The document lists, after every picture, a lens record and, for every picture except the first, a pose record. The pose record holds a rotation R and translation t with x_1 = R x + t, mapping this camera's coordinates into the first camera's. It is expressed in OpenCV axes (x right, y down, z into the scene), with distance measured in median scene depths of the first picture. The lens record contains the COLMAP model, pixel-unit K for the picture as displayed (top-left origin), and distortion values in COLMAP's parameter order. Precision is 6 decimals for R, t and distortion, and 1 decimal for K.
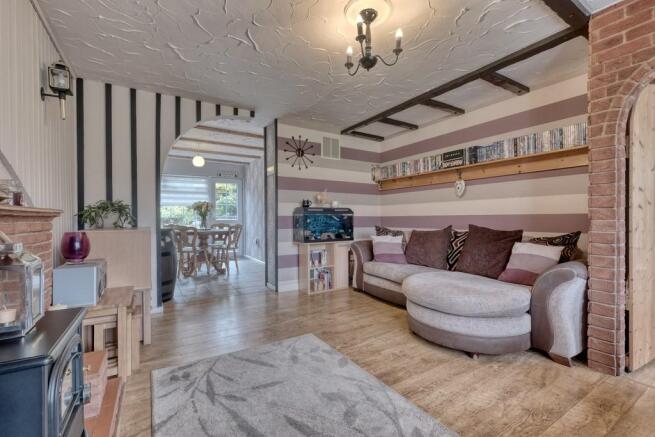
lens RADIAL K [[284.8, 0, 323.2], [0, 284.8, 217.6], [0, 0, 1]] dist [-0.002919, 0.000089]
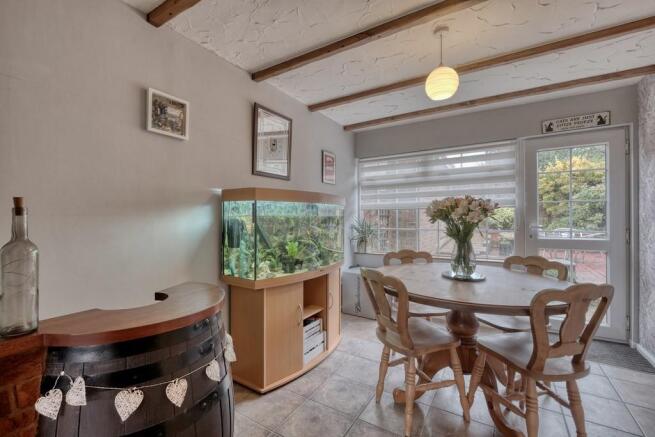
lens RADIAL K [[284.8, 0, 322.9], [0, 284.8, 216.4], [0, 0, 1]] dist [-0.002919, 0.000089]
pose [[0.437913, 0.001158, -0.899017, -0.127945], [-0.002373, 0.999997, 0.000132, -0.022107], [0.899014, 0.002076, 0.437914, 0.489031]]
